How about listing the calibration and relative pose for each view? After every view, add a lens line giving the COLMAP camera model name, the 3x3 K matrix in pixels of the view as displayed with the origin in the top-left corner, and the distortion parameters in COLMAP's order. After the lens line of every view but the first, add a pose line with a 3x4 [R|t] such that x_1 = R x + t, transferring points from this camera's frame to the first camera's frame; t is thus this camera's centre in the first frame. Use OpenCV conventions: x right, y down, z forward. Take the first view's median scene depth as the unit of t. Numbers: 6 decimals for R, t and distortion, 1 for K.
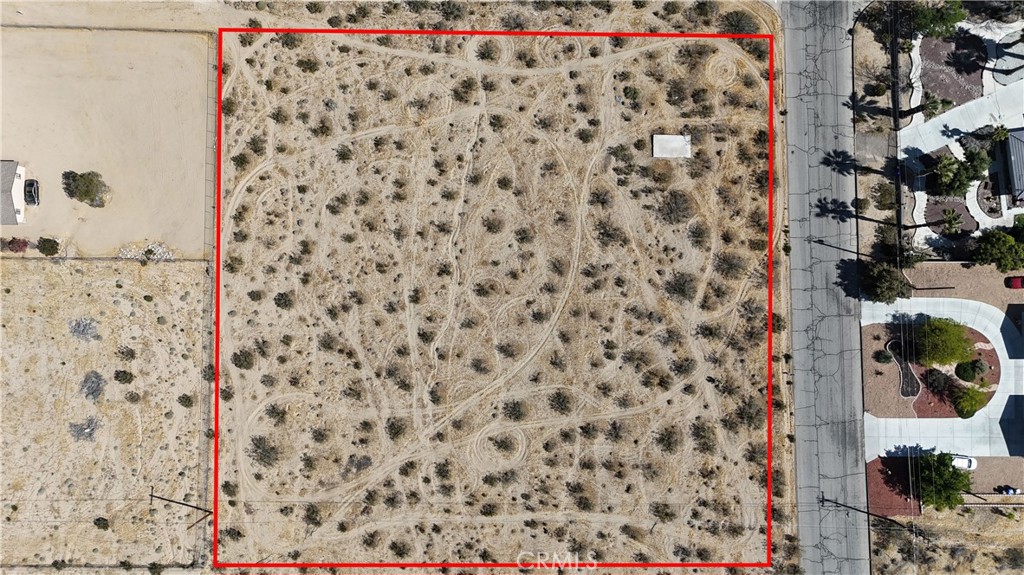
lens RADIAL K [[749.9, 0, 509.4], [0, 749.9, 281.5], [0, 0, 1]] dist [0.072060, -0.065183]
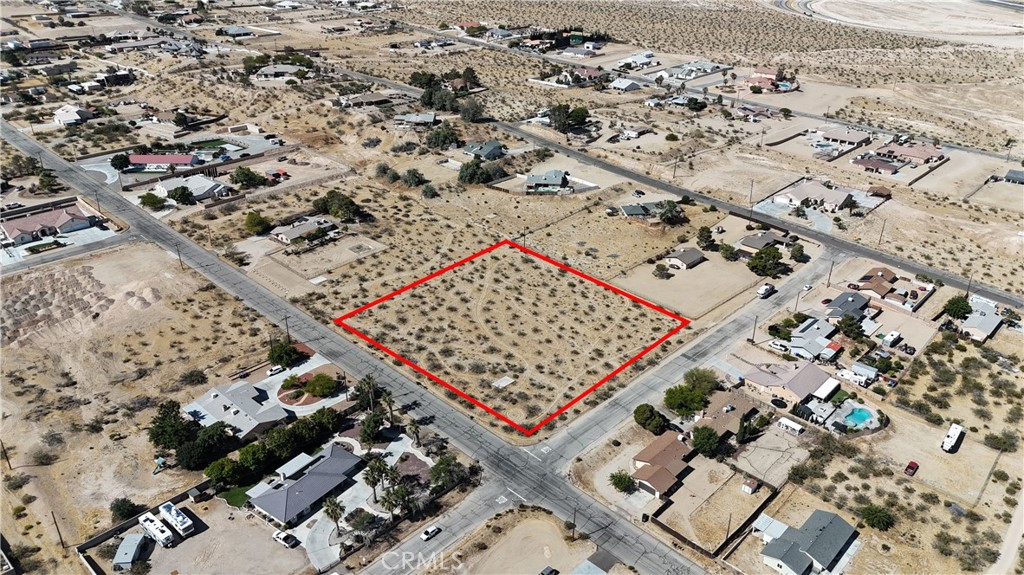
lens RADIAL K [[749.9, 0, 515.1], [0, 749.9, 286.2], [0, 0, 1]] dist [0.072060, -0.065183]
pose [[-0.680460, 0.334193, -0.652142, 1.299377], [-0.732742, -0.300613, 0.610509, -1.235524], [0.007985, 0.893279, 0.449432, -0.011617]]
